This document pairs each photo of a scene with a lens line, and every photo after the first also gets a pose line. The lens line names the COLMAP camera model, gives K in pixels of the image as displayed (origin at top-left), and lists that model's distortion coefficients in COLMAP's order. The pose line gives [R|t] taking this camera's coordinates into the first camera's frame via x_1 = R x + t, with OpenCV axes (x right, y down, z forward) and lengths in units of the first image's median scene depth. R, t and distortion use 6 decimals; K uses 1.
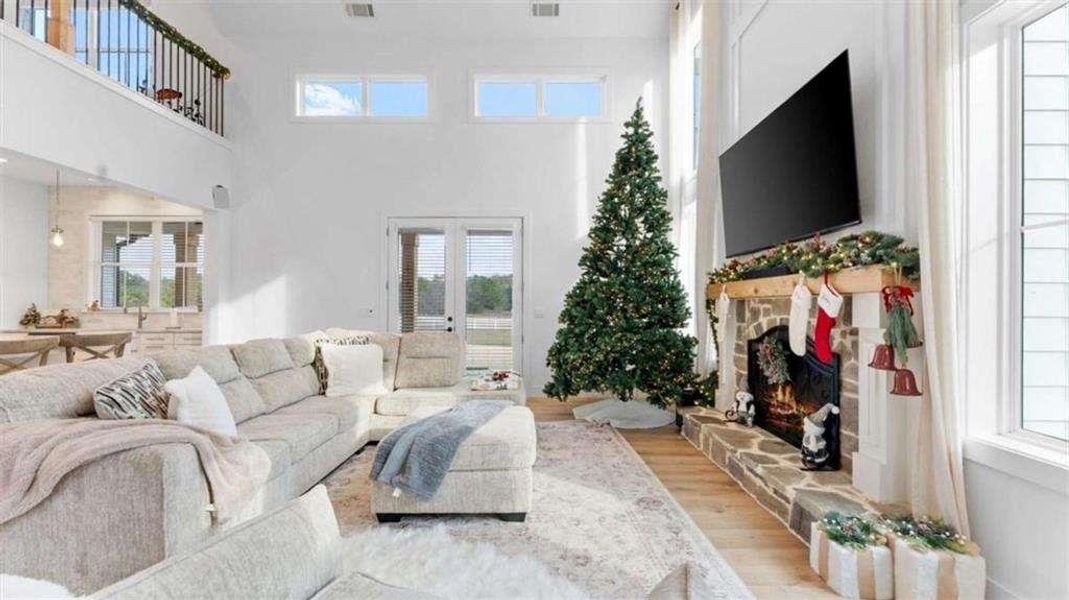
lens RADIAL K [[426.4, 0, 536.7], [0, 426.4, 303.3], [0, 0, 1]] dist [0.000537, 0.000186]
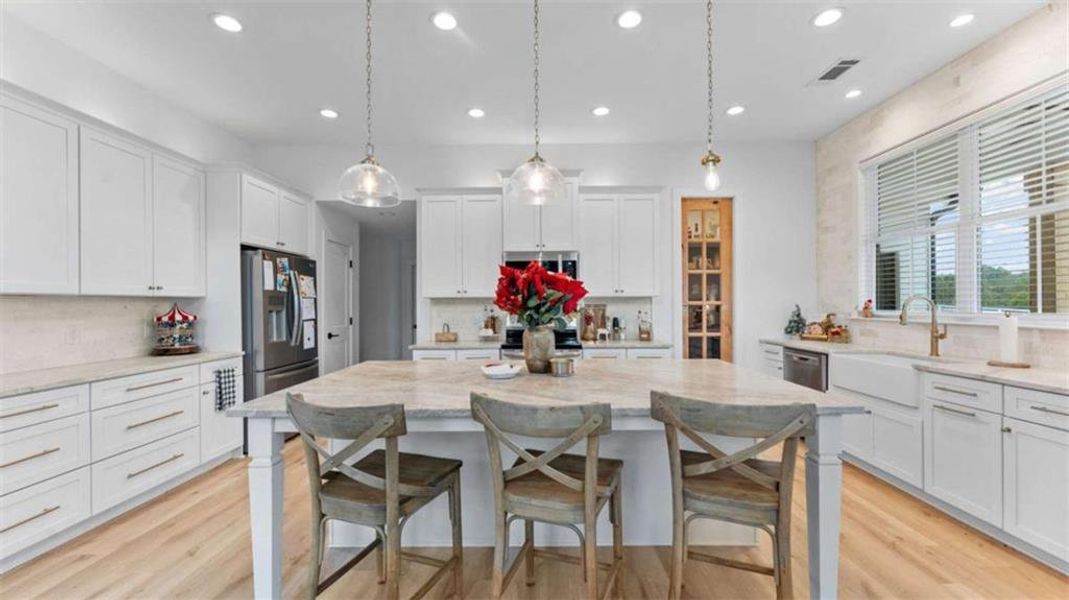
lens RADIAL K [[432.4, 0, 534.5], [0, 432.4, 300.0], [0, 0, 1]] dist [-0.000948, 0.000031]
pose [[-0.009160, -0.009341, -0.999914, -0.761051], [0.011387, 0.999891, -0.009445, -0.010414], [0.999893, -0.011472, -0.009053, 0.969403]]
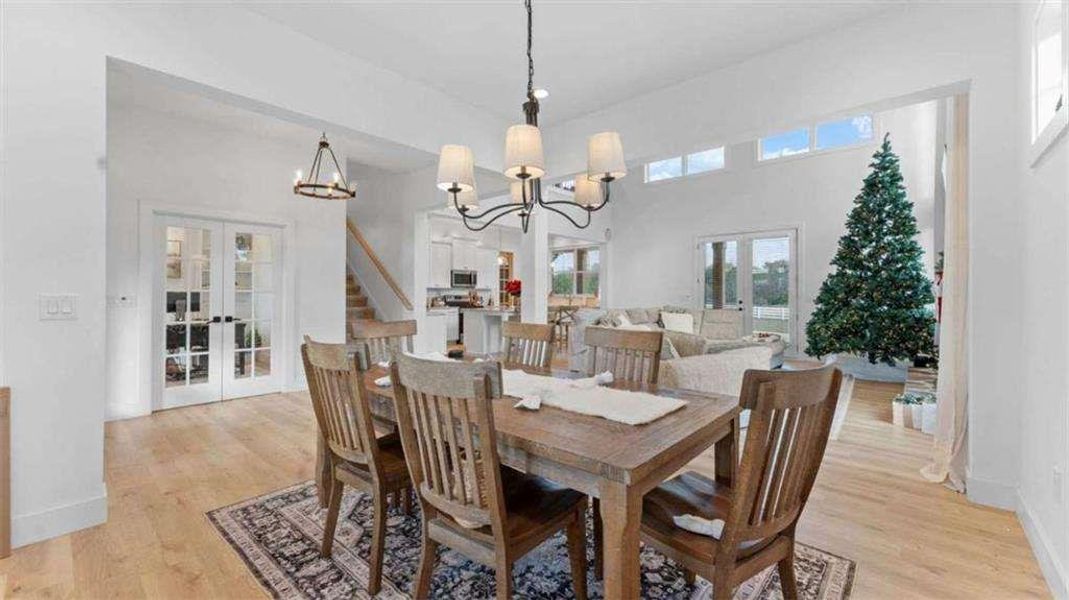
lens RADIAL K [[426.8, 0, 536.8], [0, 426.8, 293.6], [0, 0, 1]] dist [0.000987, 0.000450]
pose [[0.745751, -0.002512, -0.666220, 0.415933], [0.003219, 0.999995, -0.000167, 0.009024], [0.666217, -0.002020, 0.745755, -0.933015]]
